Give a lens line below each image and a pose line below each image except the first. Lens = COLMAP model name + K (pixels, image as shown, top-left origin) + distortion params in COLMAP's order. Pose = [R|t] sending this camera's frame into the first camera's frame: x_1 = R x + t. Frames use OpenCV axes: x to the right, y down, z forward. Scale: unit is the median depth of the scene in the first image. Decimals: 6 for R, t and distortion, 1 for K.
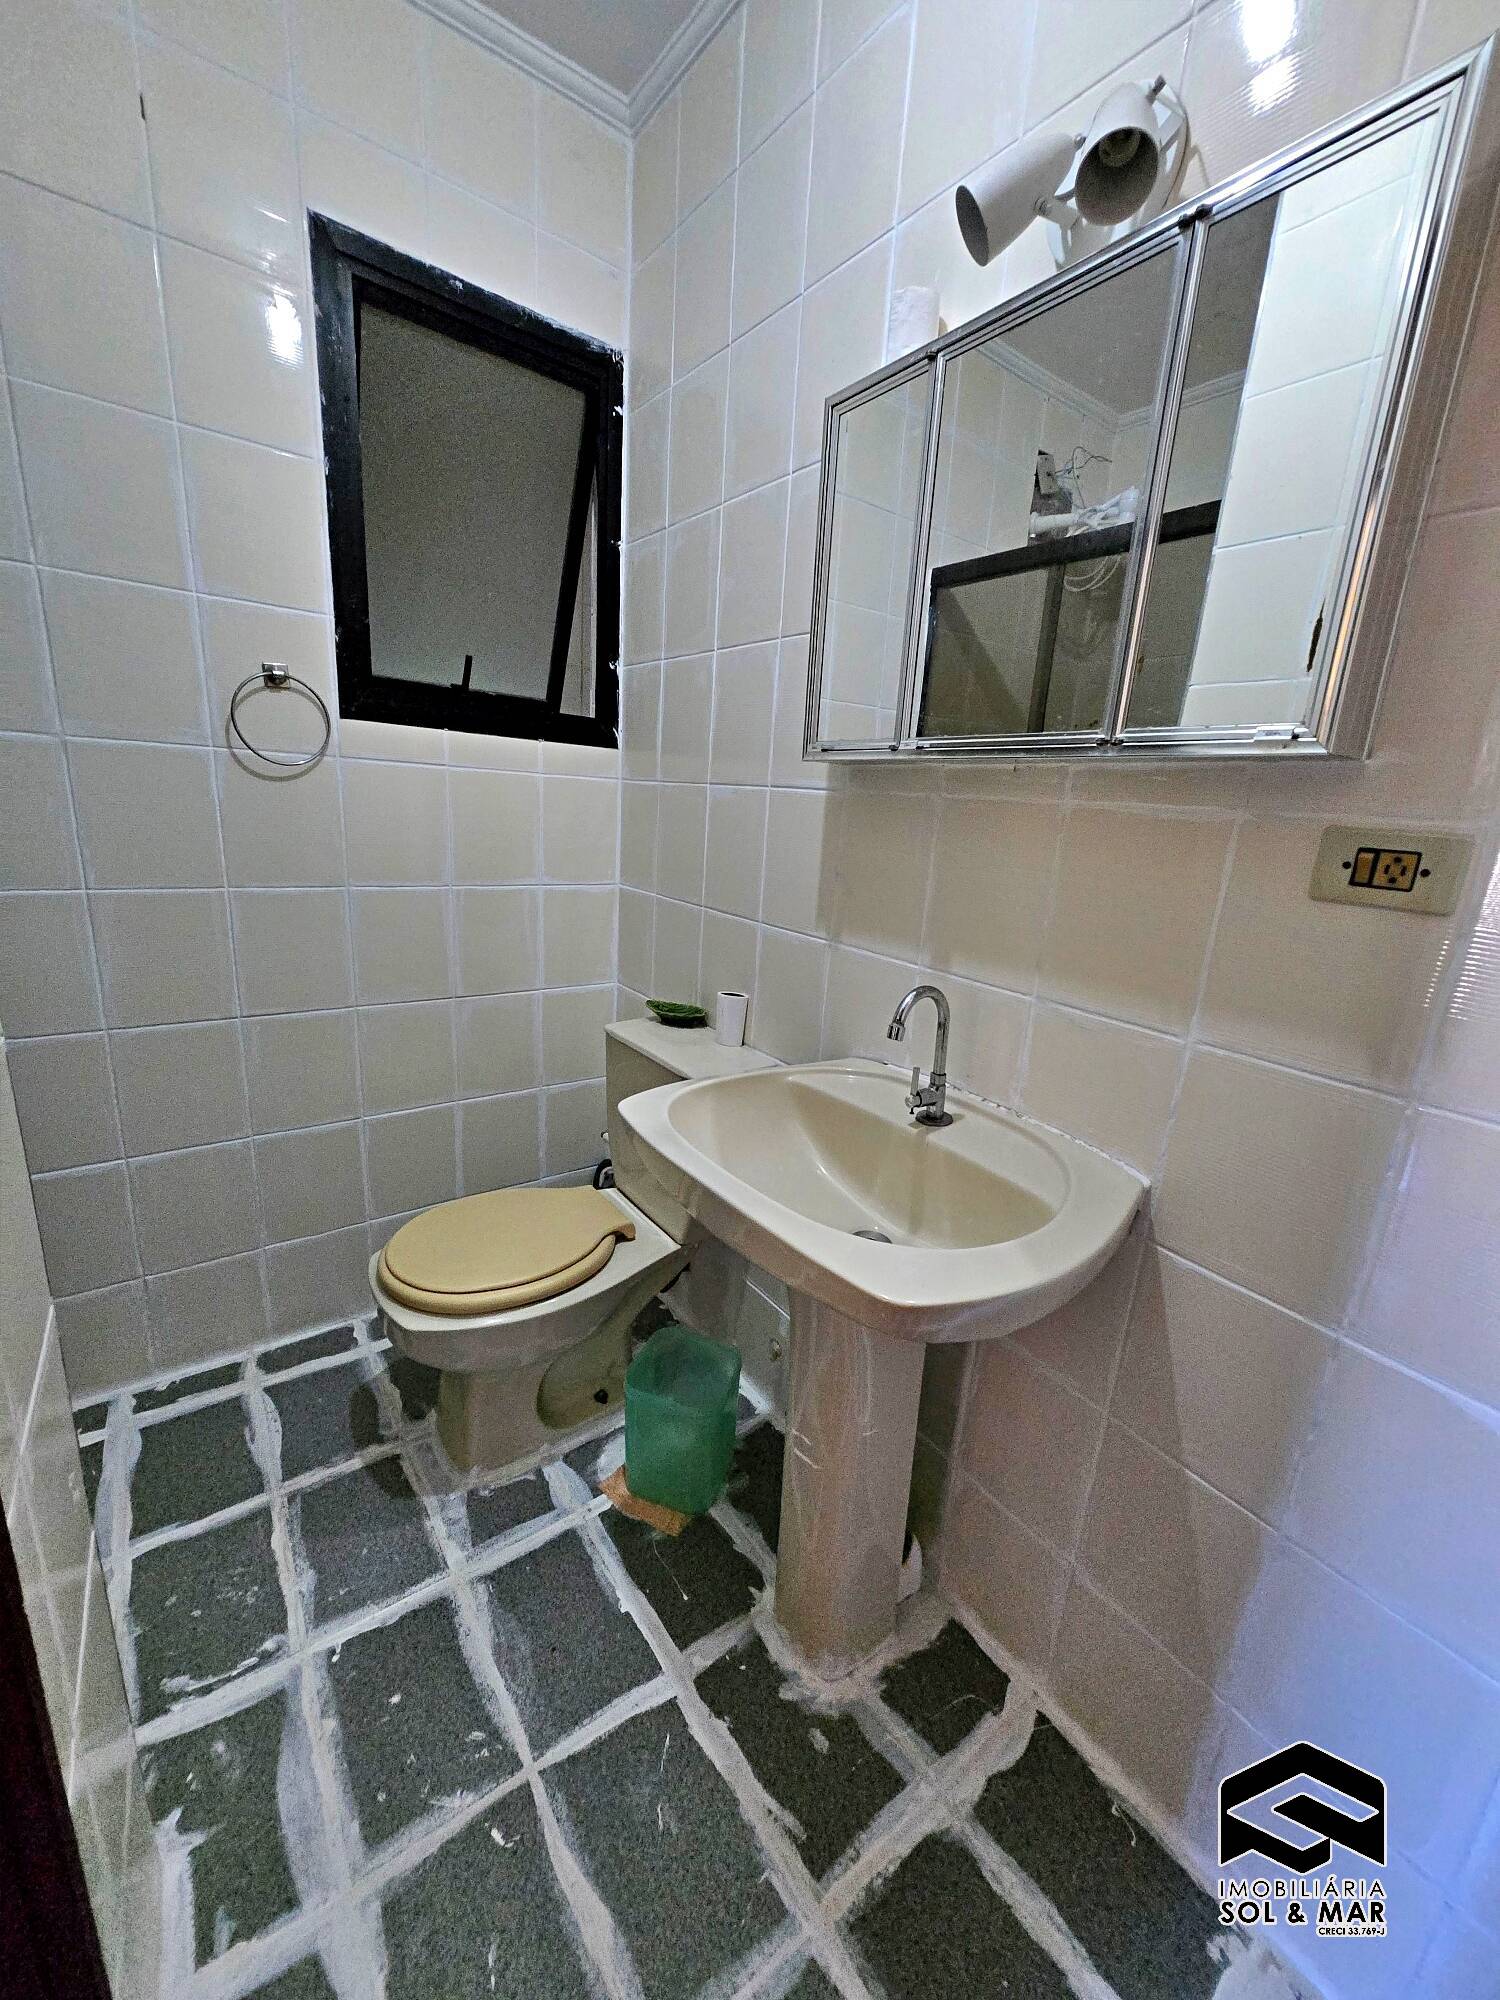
lens RADIAL K [[781.3, 0, 755.0], [0, 781.3, 1001.6], [0, 0, 1]] dist [0.000901, 0.000295]
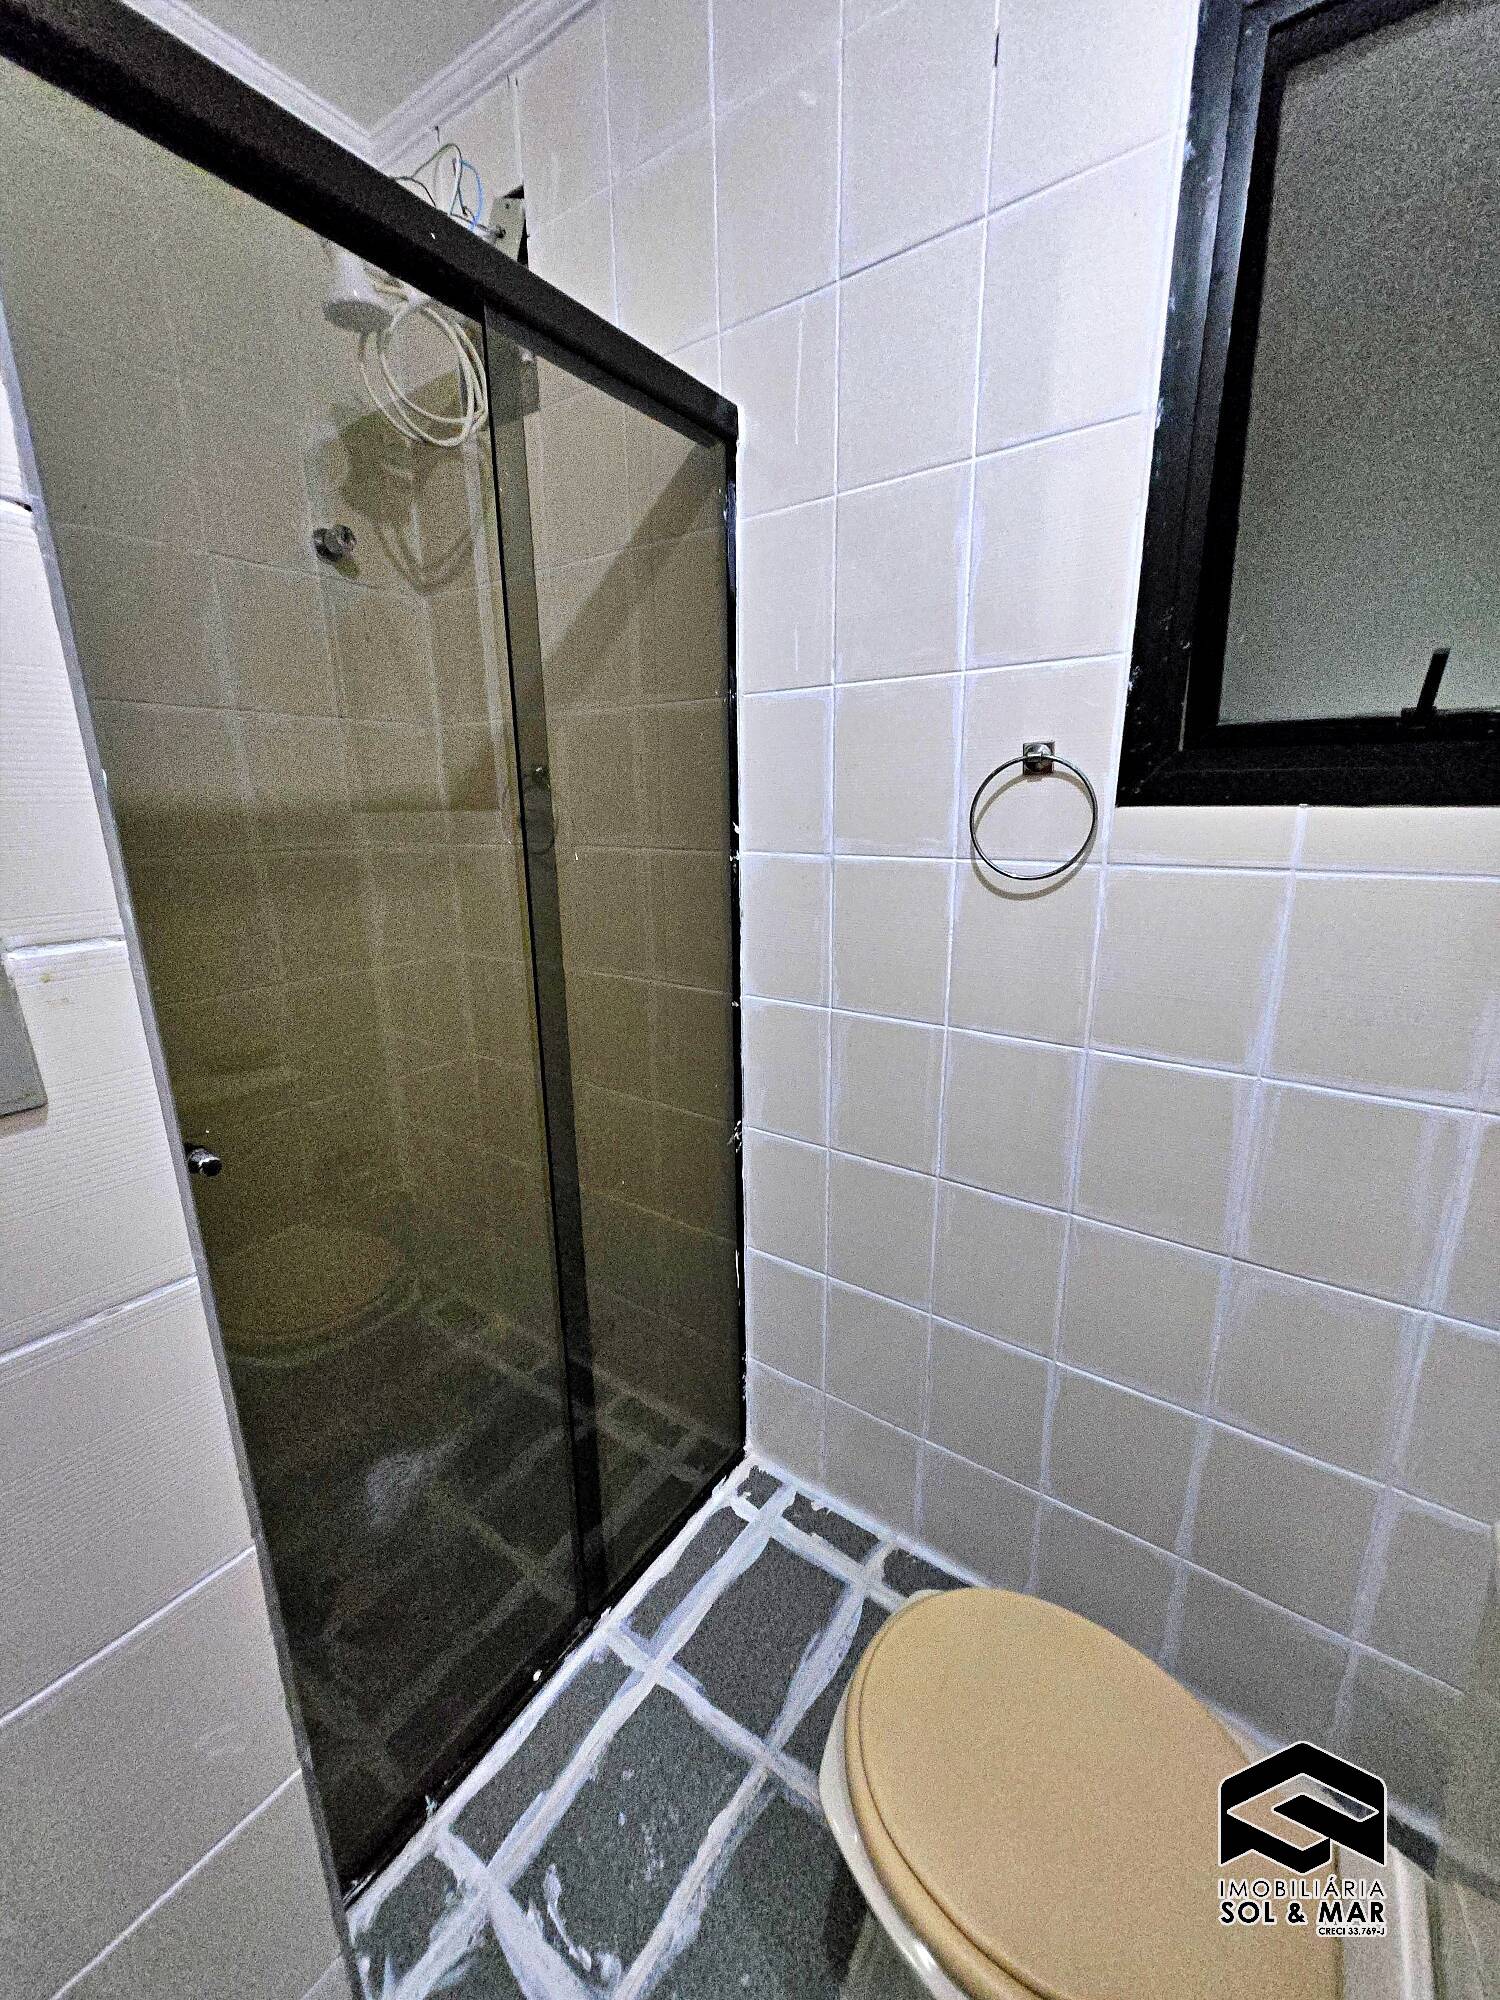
lens RADIAL K [[781.3, 0, 745.0], [0, 781.3, 1004.1], [0, 0, 1]] dist [0.000901, 0.000295]
pose [[0.301120, 0.172659, -0.937825, 0.018150], [-0.204423, 0.972296, 0.113368, -0.221699], [0.931417, 0.157576, 0.328073, 0.545180]]
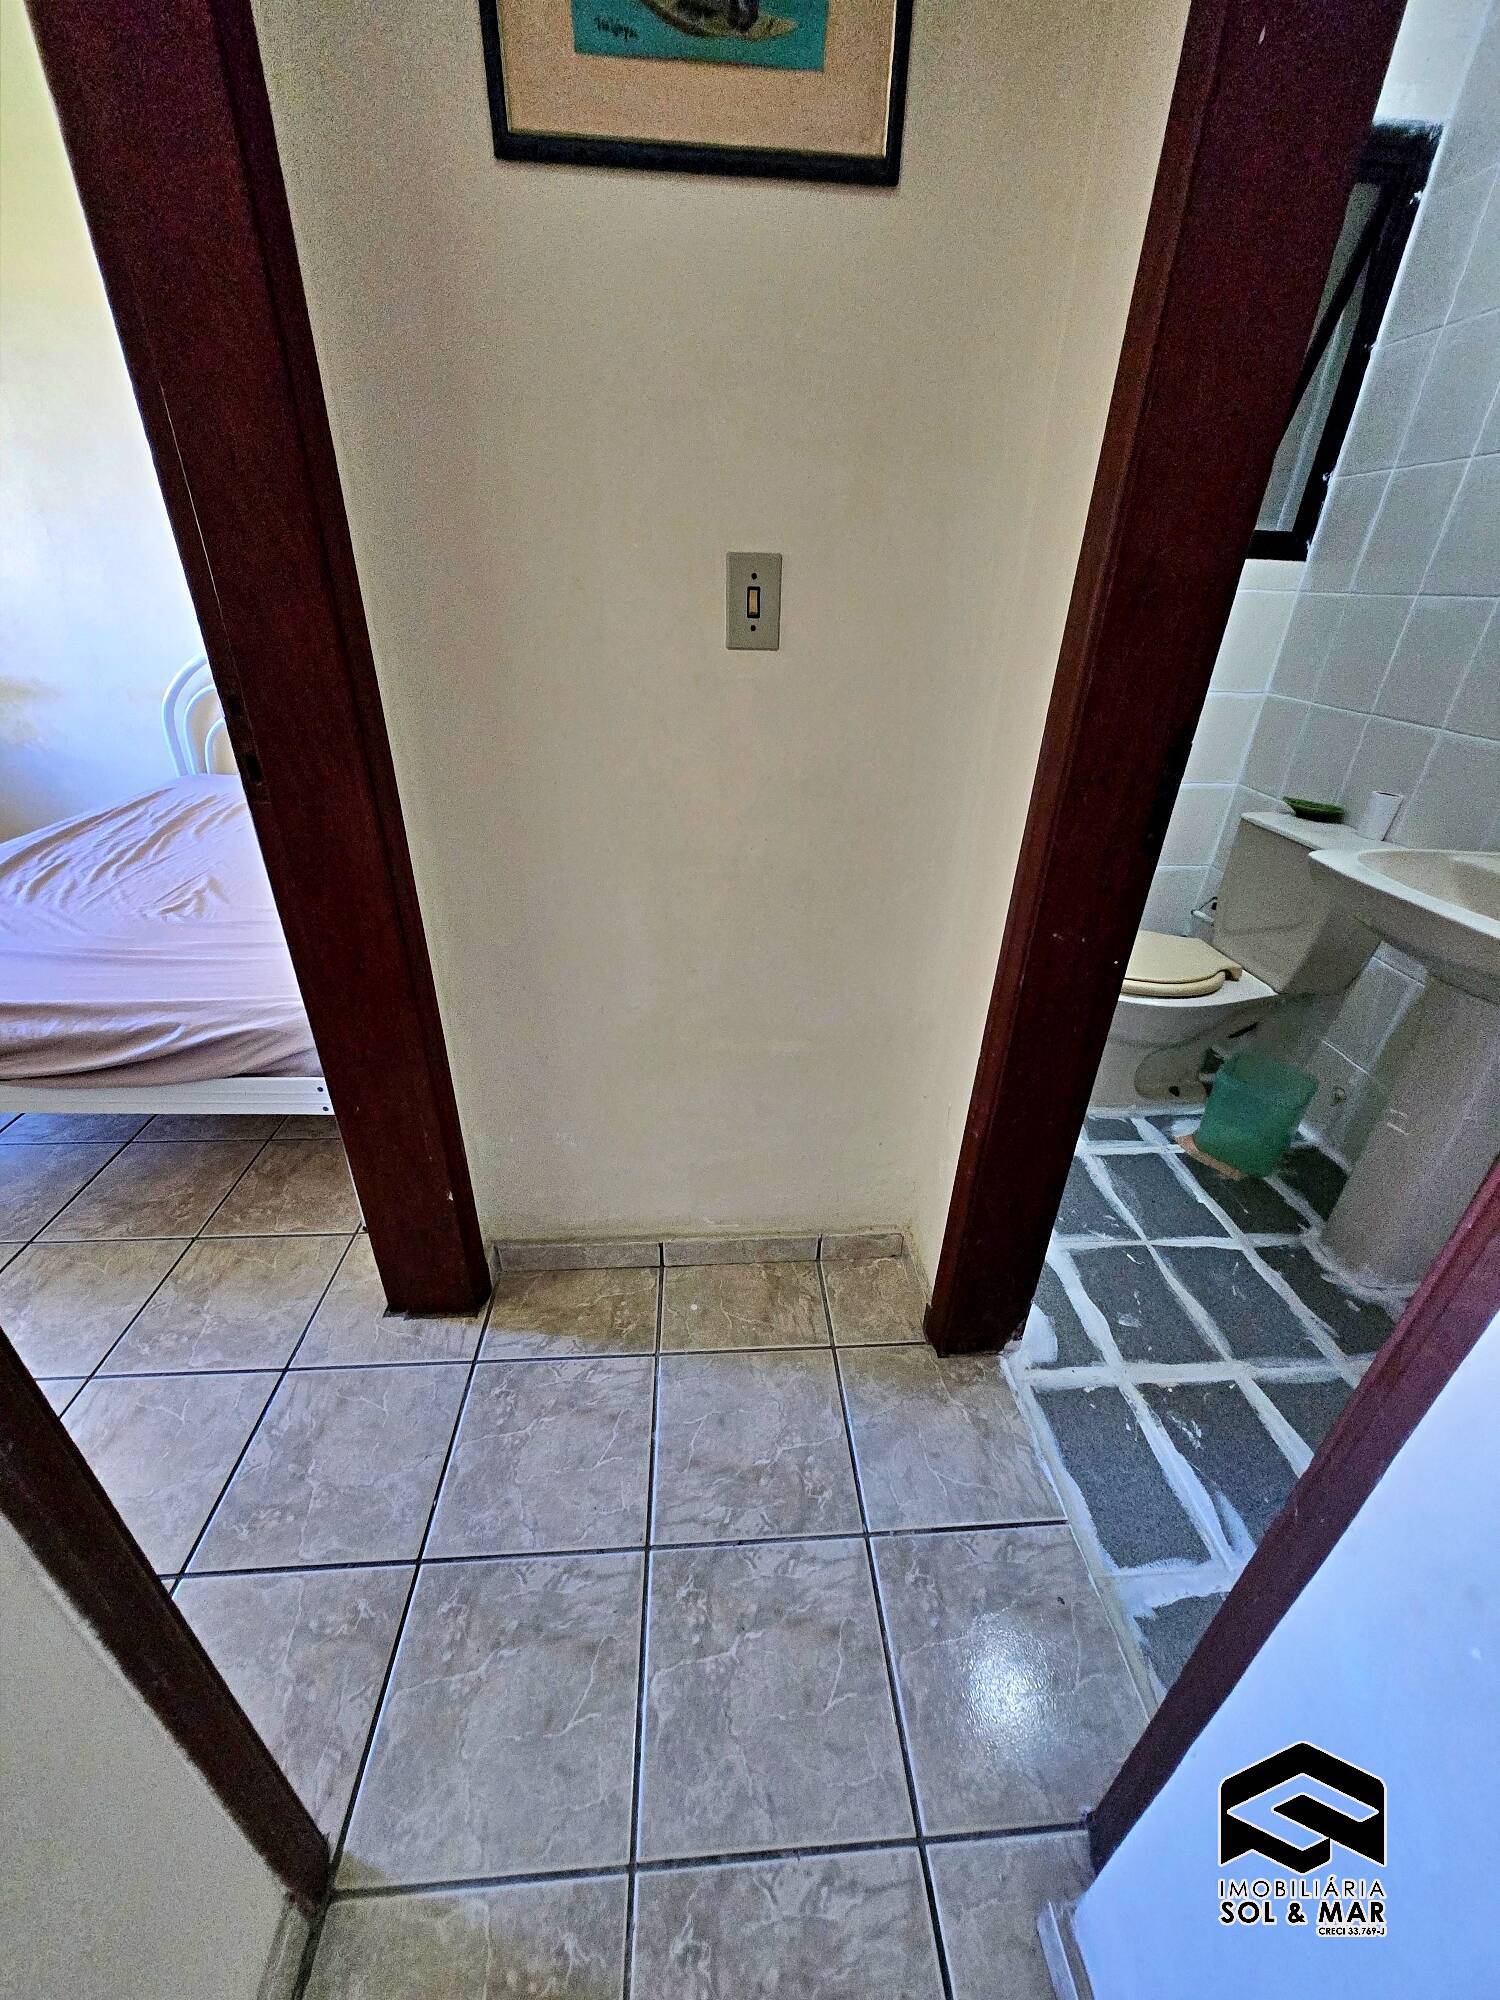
lens RADIAL K [[781.3, 0, 750.9], [0, 781.3, 1003.5], [0, 0, 1]] dist [0.000901, 0.000295]
pose [[0.845552, 0.218868, -0.486968, -0.207683], [-0.107570, 0.963244, 0.246150, 0.112595], [0.522943, -0.155749, 0.838017, -0.539798]]
